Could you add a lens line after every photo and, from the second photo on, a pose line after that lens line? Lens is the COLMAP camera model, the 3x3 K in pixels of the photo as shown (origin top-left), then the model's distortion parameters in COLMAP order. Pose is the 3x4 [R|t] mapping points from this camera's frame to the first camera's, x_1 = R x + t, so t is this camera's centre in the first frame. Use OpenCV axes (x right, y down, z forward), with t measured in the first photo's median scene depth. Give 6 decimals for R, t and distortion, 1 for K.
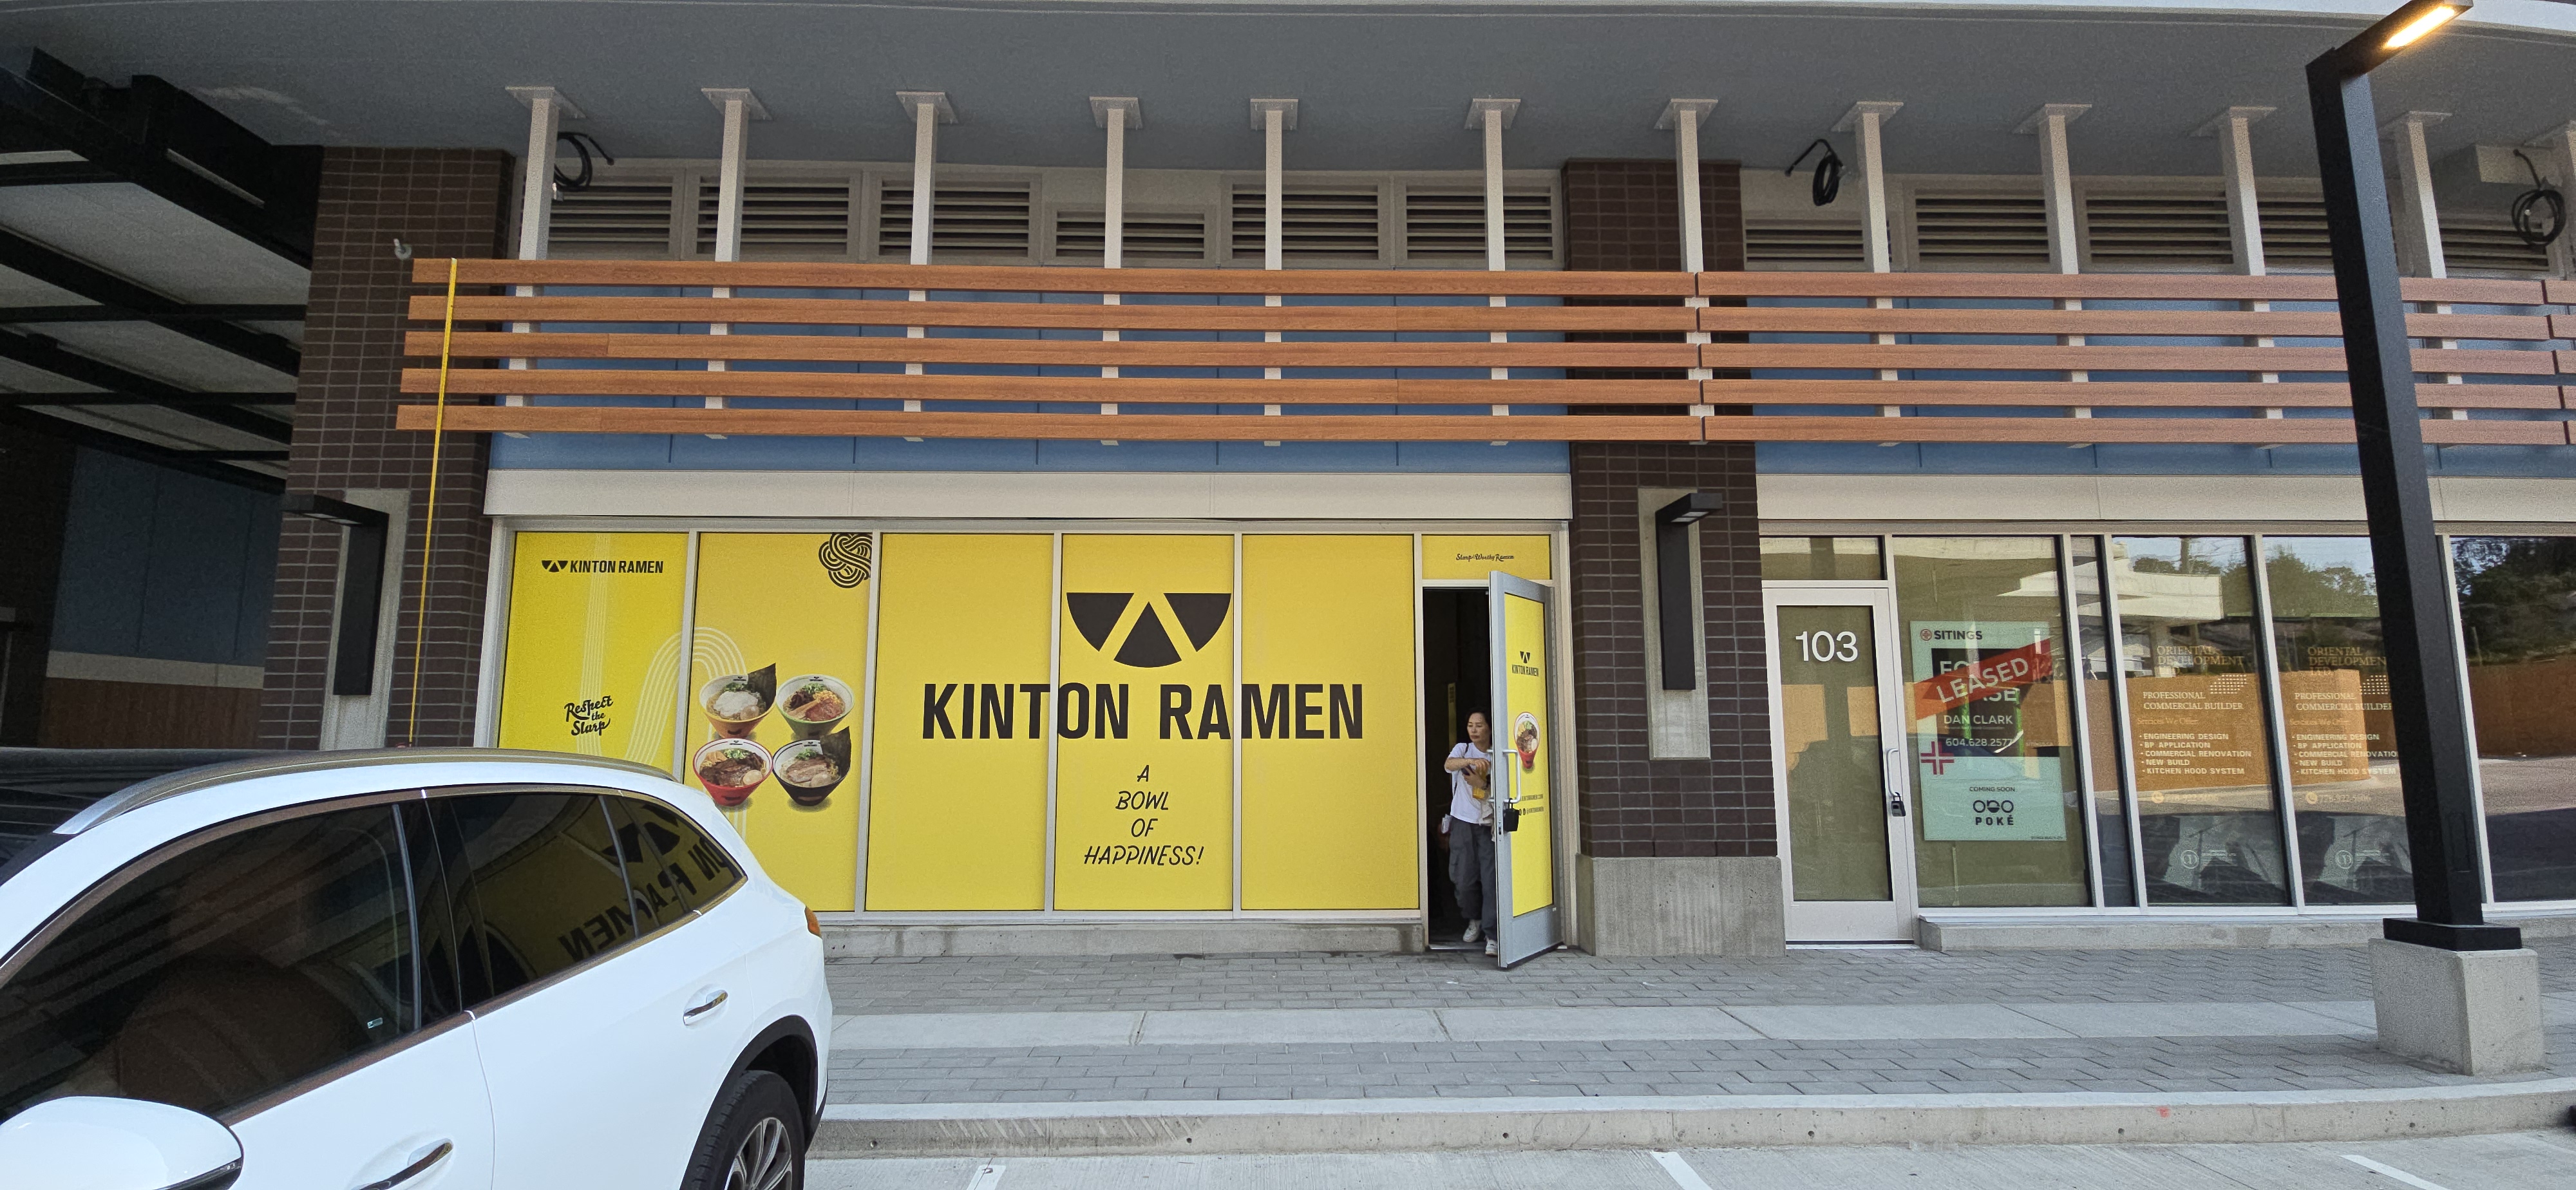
lens RADIAL K [[1040.2, 0, 1277.2], [0, 1040.2, 608.4], [0, 0, 1]] dist [0.008063, -0.006472]
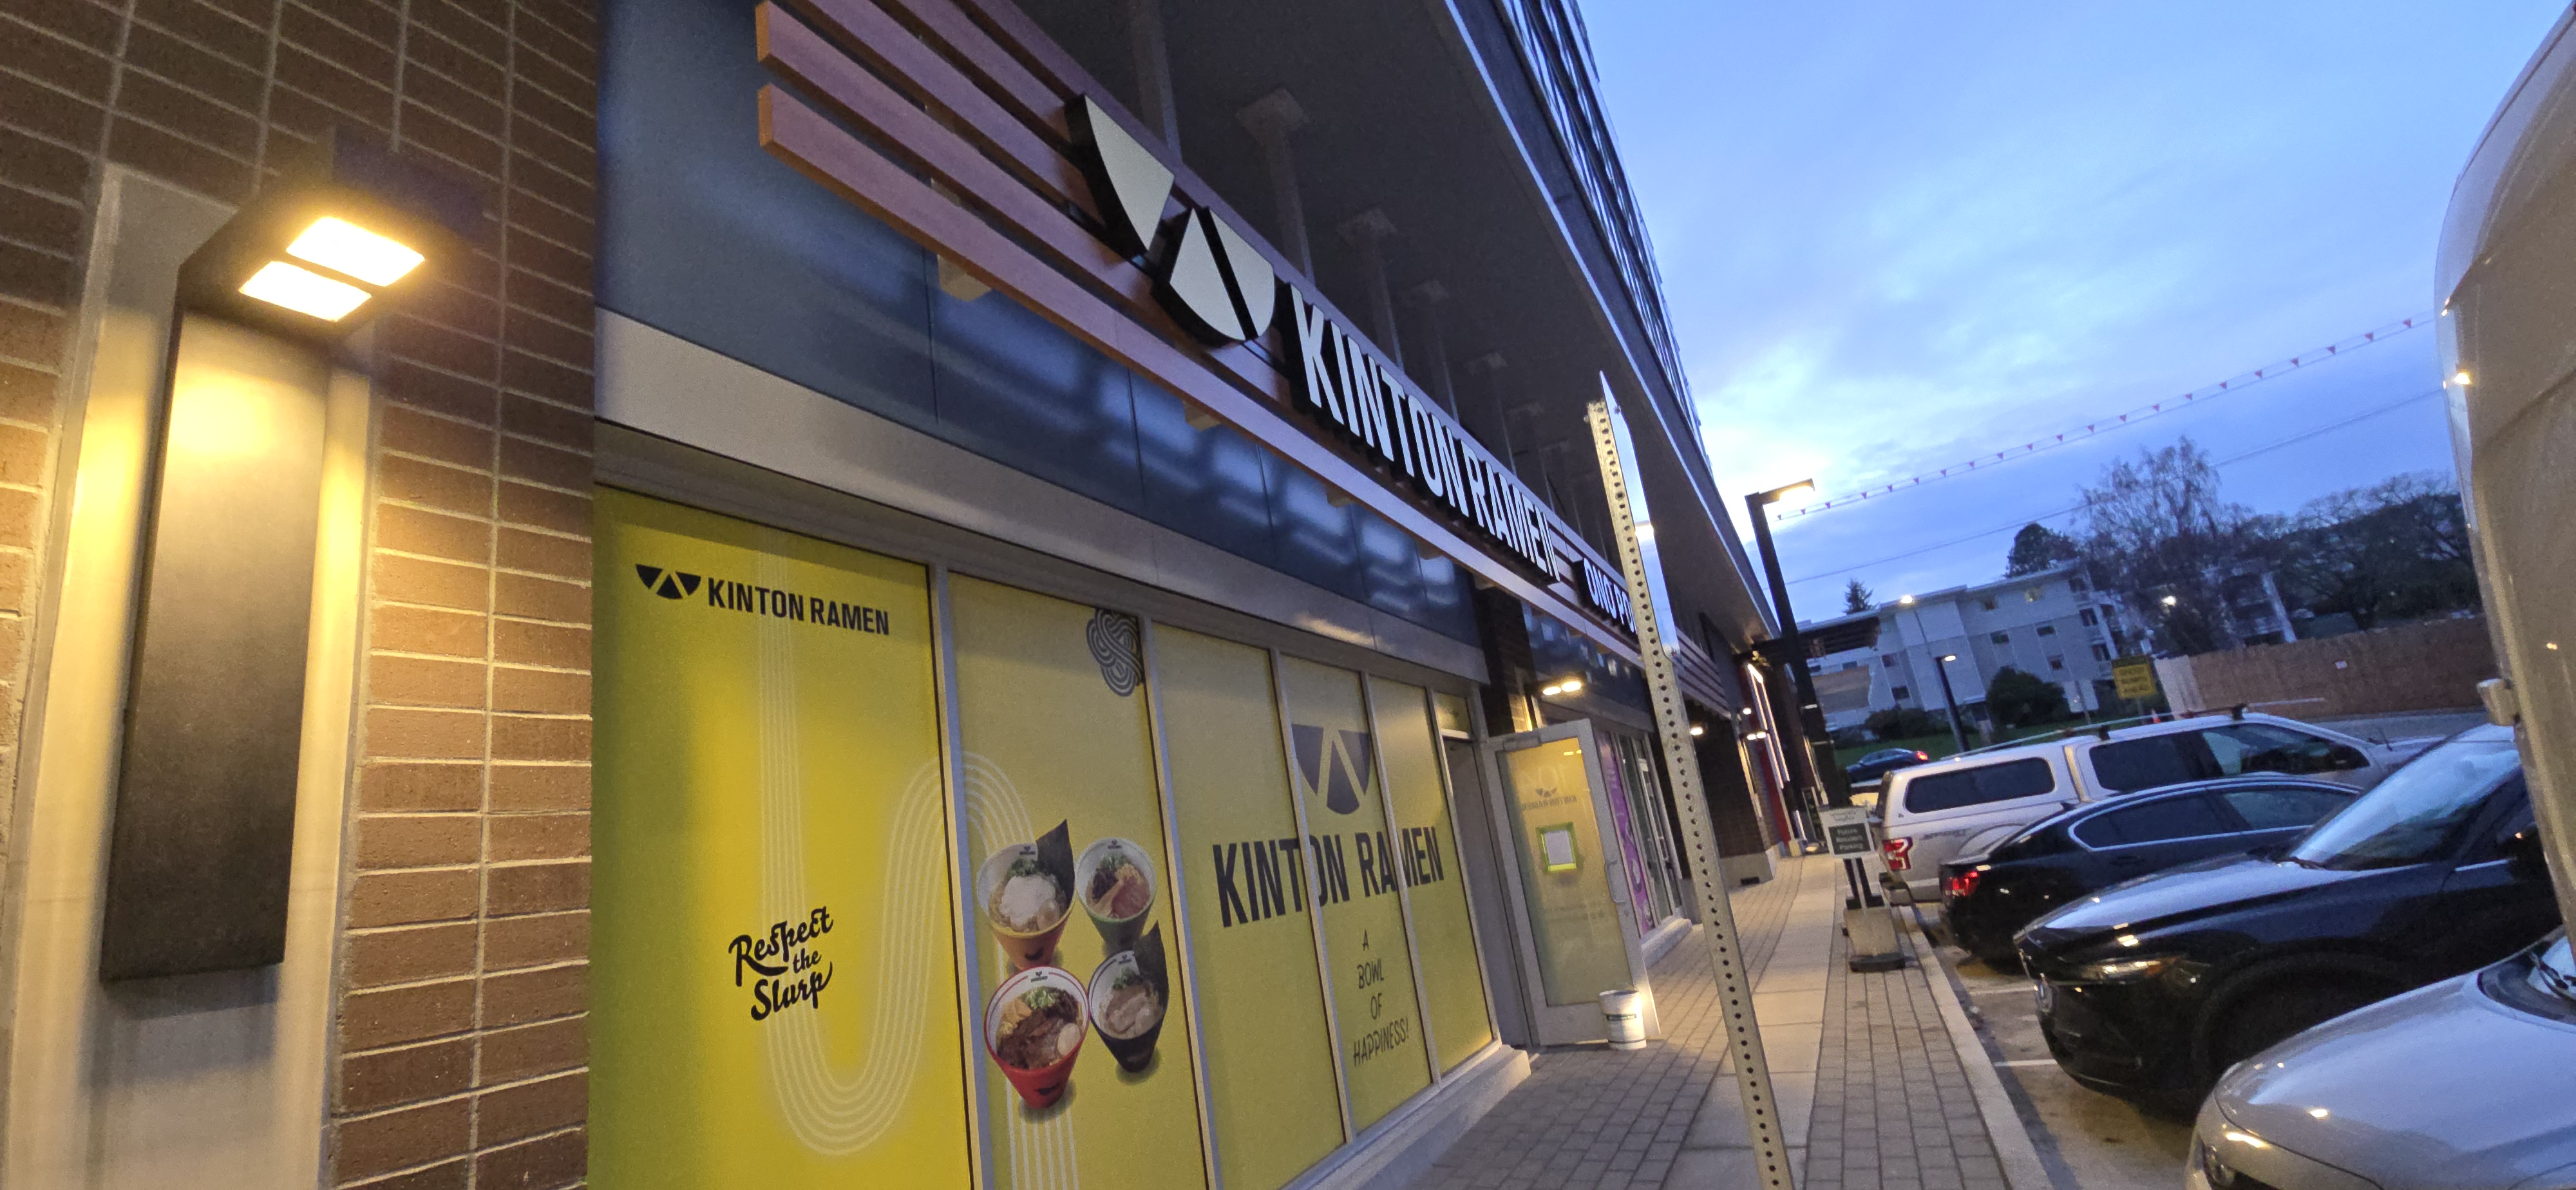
lens RADIAL K [[1040.2, 0, 1270.4], [0, 1040.2, 612.3], [0, 0, 1]] dist [0.008063, -0.006472]
pose [[0.492015, 0.145595, 0.858326, -0.936207], [0.046080, 0.980179, -0.192679, 0.056879], [-0.869366, 0.134353, 0.475554, 0.631884]]
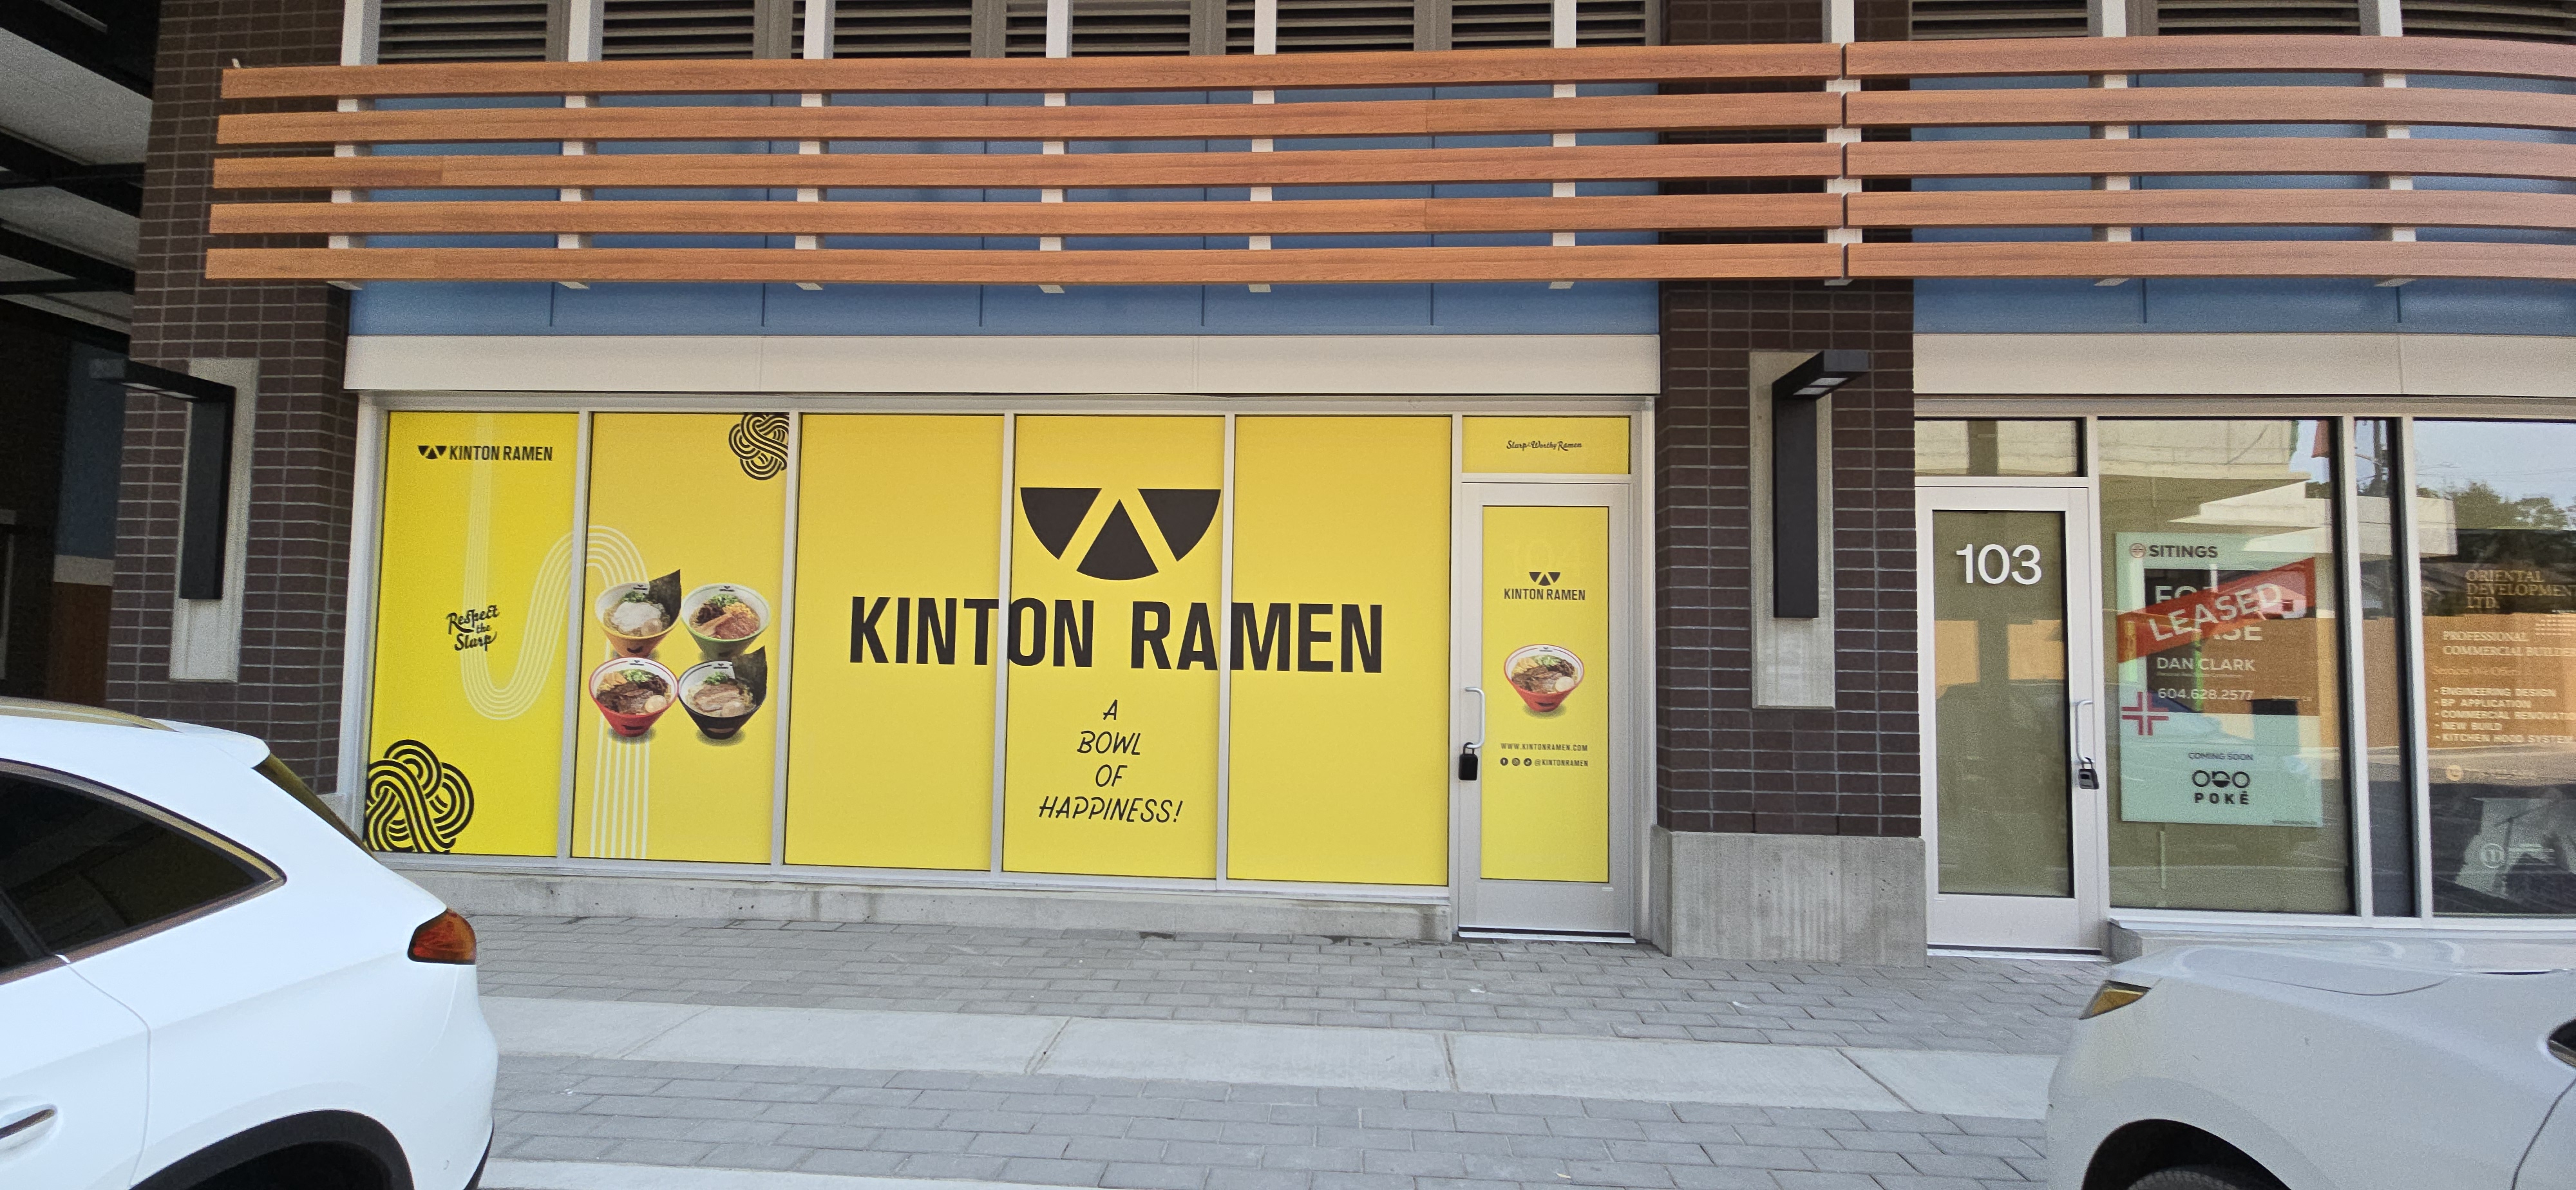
lens RADIAL K [[1040.2, 0, 1280.4], [0, 1040.2, 604.0], [0, 0, 1]] dist [0.008063, -0.006472]
pose [[0.996601, 0.014845, -0.081035, 0.069459], [-0.009675, 0.997915, 0.063815, 0.022428], [0.081814, -0.062814, 0.994666, 0.205106]]
